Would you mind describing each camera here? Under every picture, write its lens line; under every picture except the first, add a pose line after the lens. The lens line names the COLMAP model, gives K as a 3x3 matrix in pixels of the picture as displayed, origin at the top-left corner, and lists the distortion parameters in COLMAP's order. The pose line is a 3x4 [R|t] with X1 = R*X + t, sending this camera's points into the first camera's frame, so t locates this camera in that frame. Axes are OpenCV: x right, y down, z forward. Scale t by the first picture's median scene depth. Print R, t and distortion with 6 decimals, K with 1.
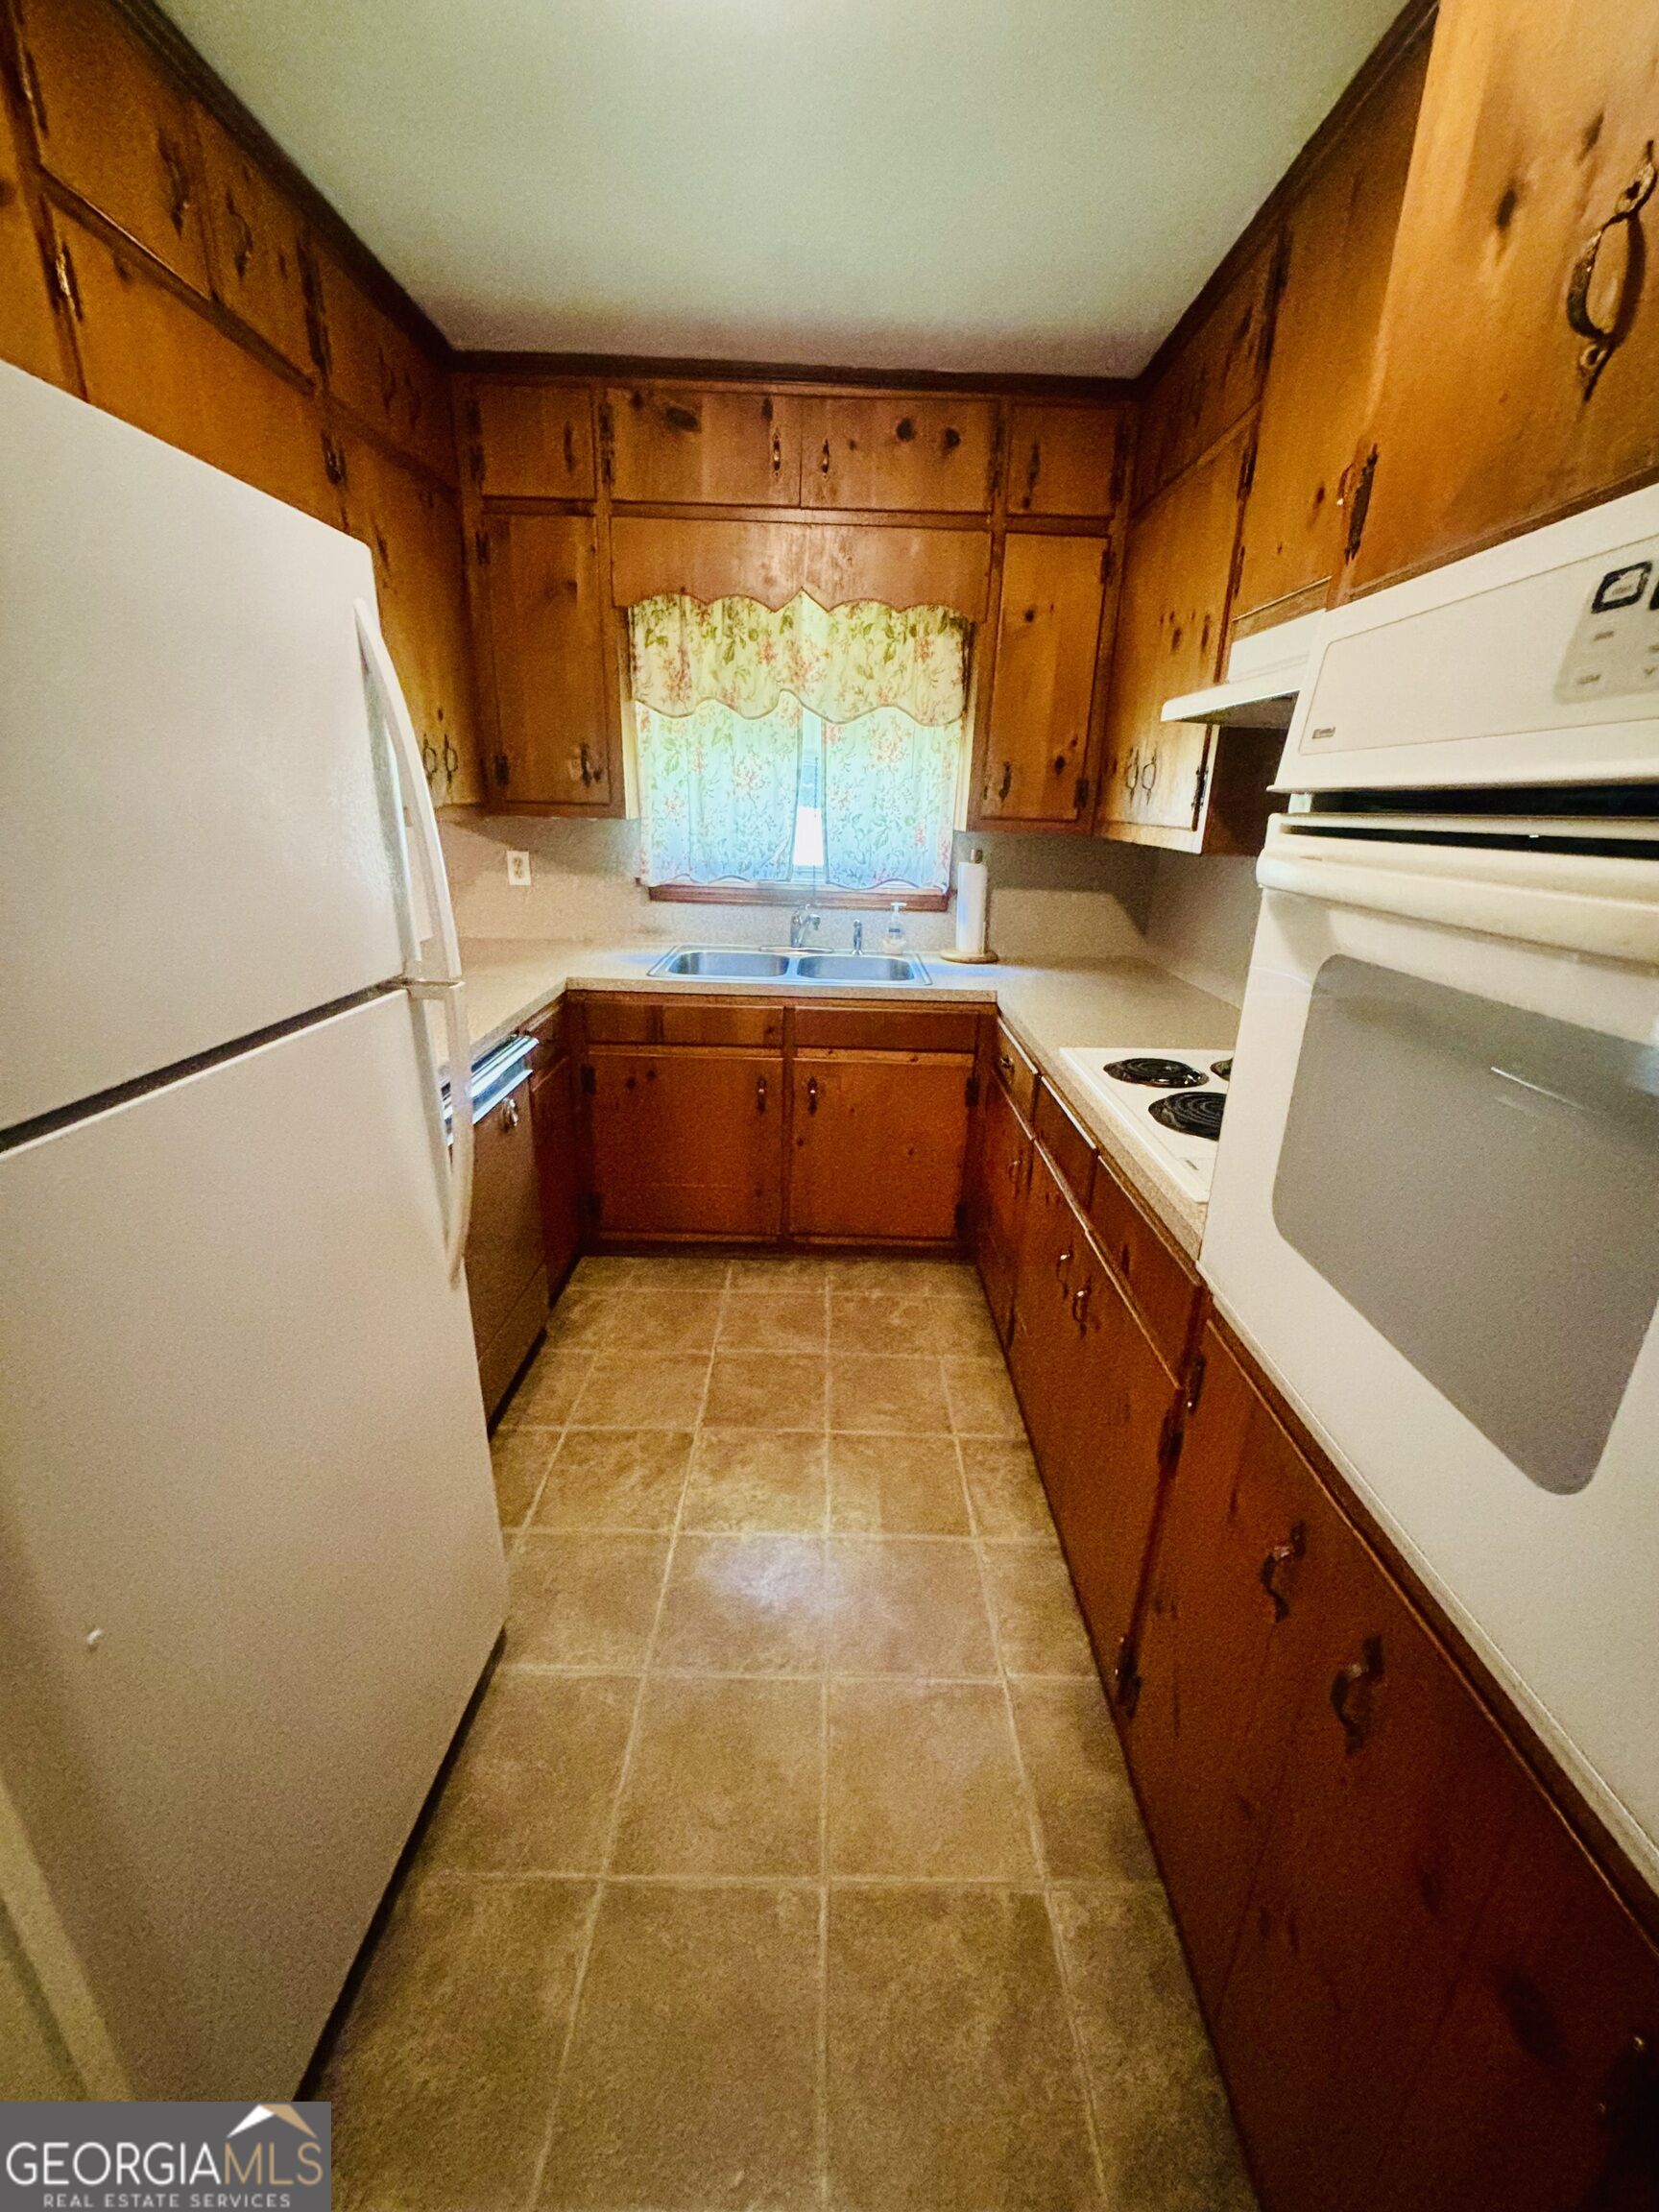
lens RADIAL K [[890.6, 0, 837.1], [0, 890.6, 1108.3], [0, 0, 1]] dist [0.010652, -0.001138]
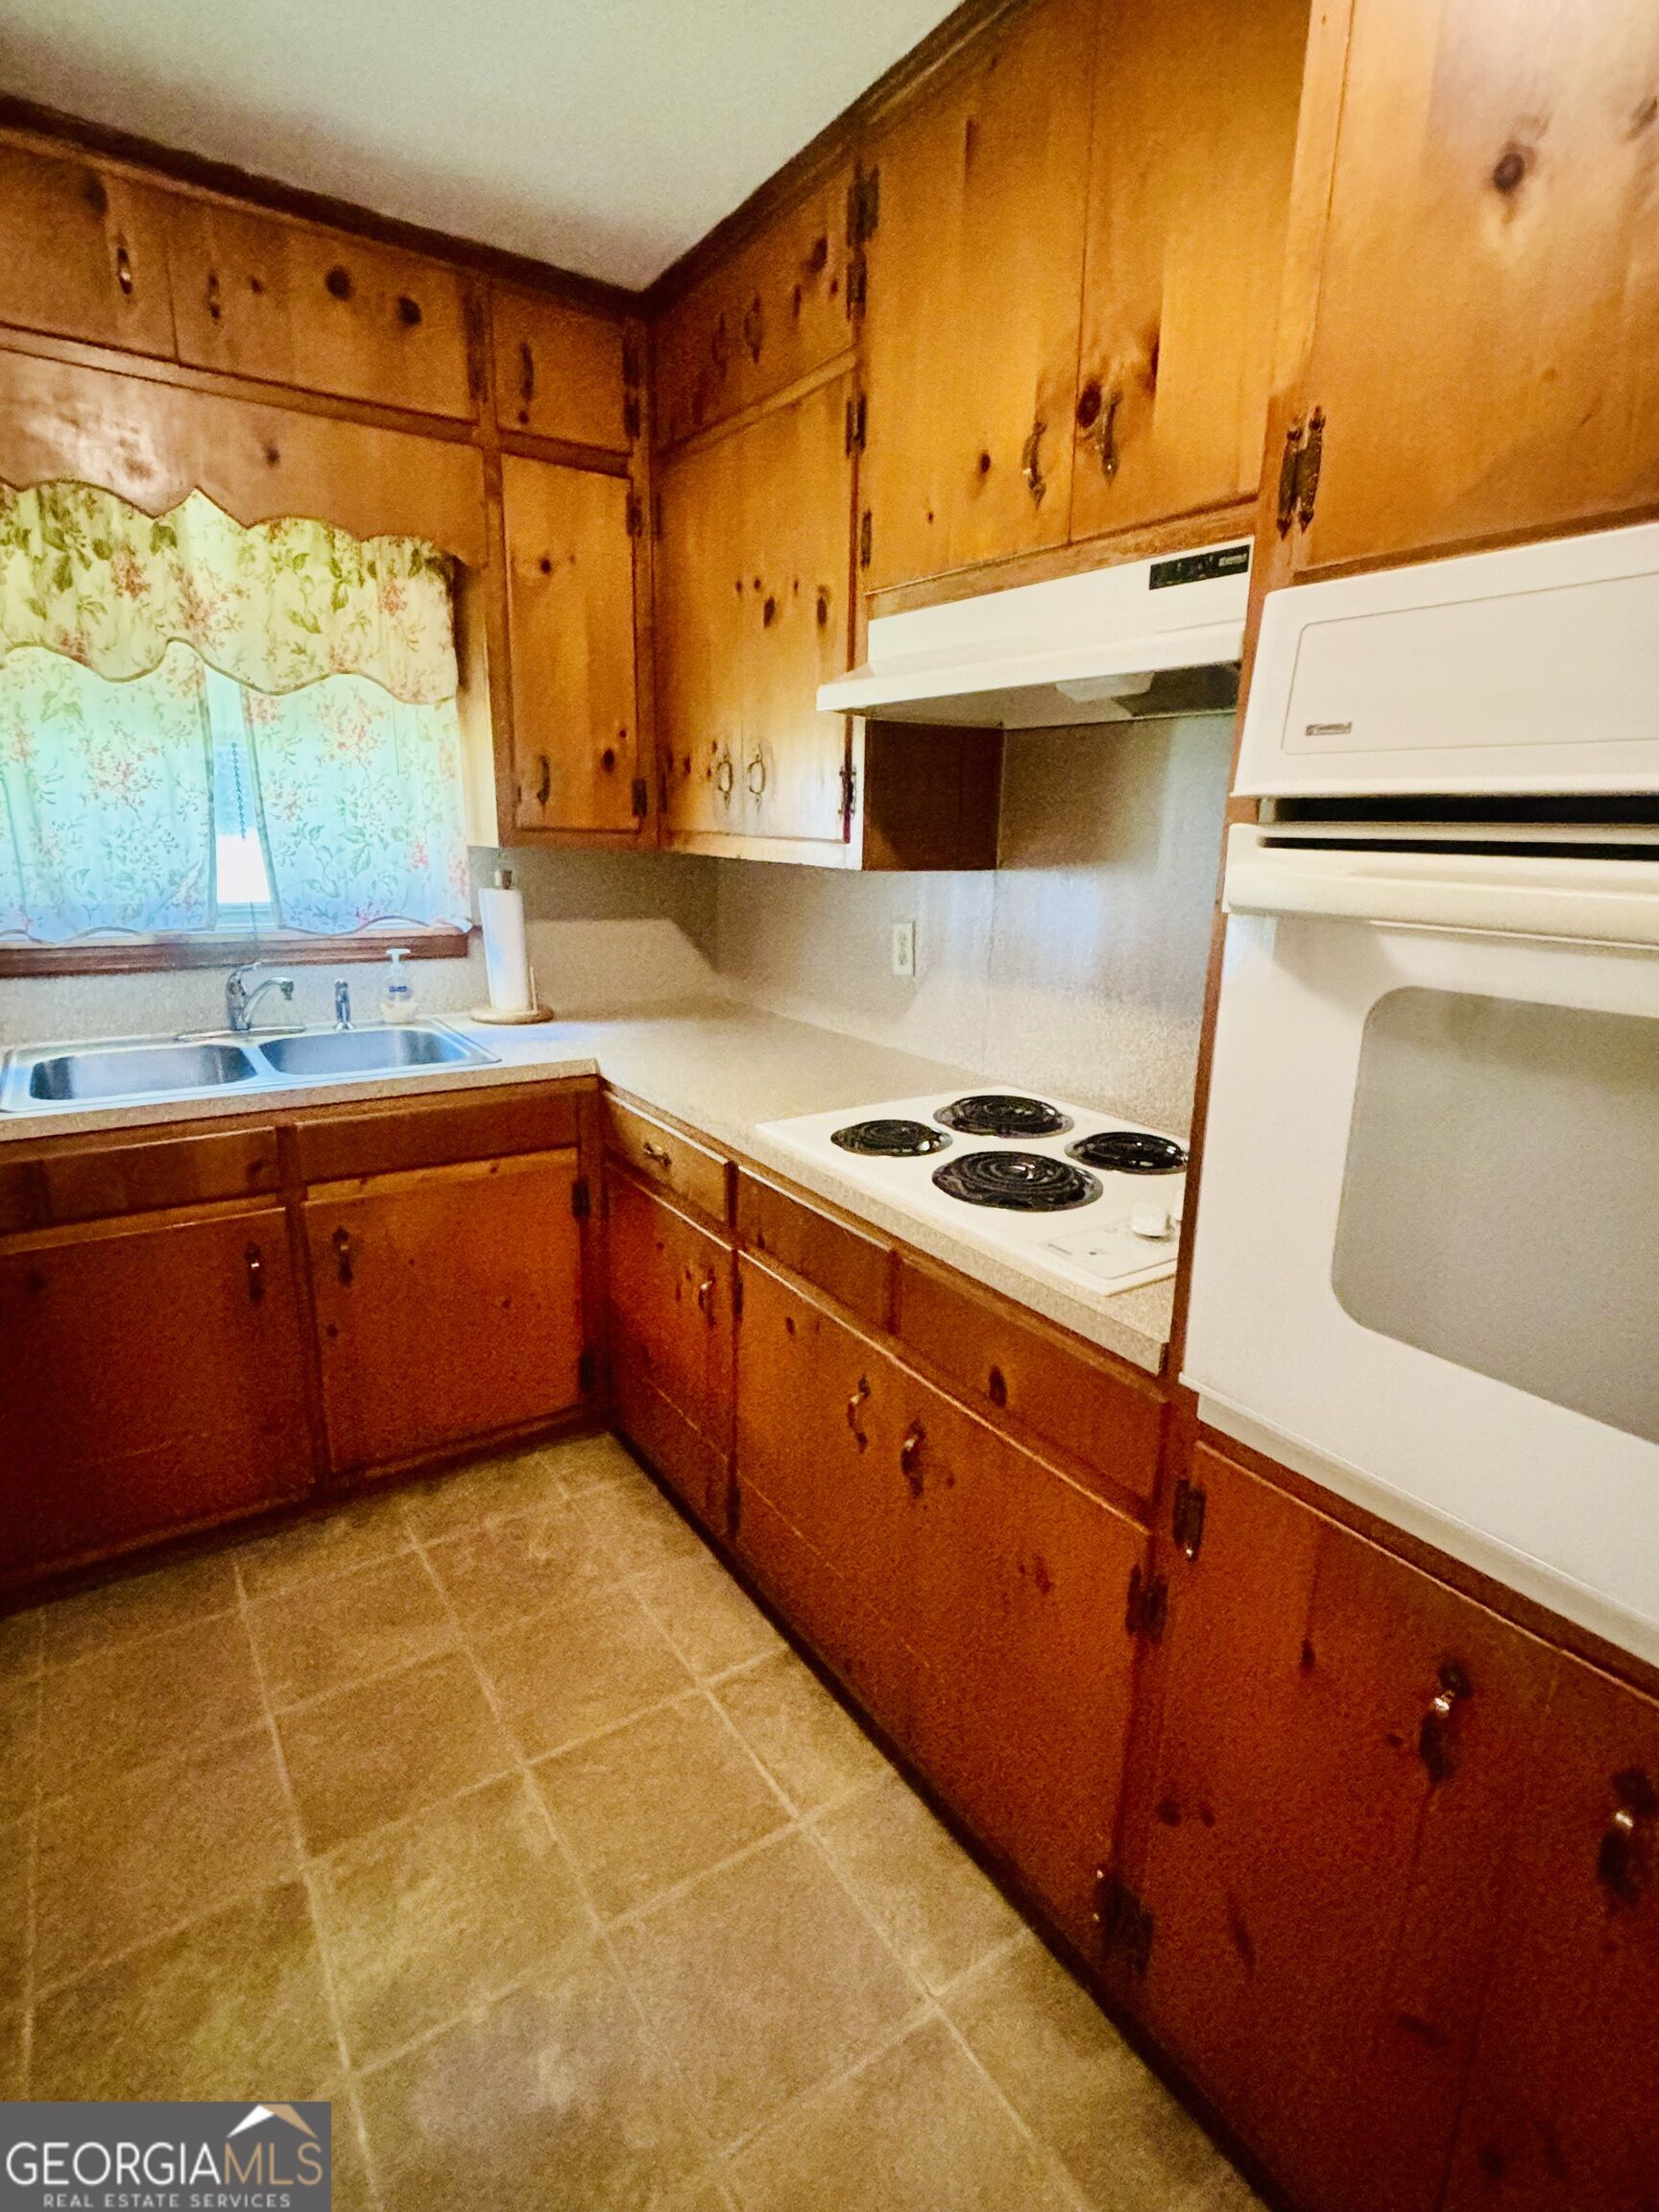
lens RADIAL K [[1112.5, 0, 829.3], [0, 1112.5, 1106.9], [0, 0, 1]] dist [0.016398, -0.000460]
pose [[0.836969, -0.154618, 0.524953, -0.143877], [0.188007, 0.982112, -0.010484, -0.045067], [-0.513941, 0.107469, 0.851067, 0.116639]]
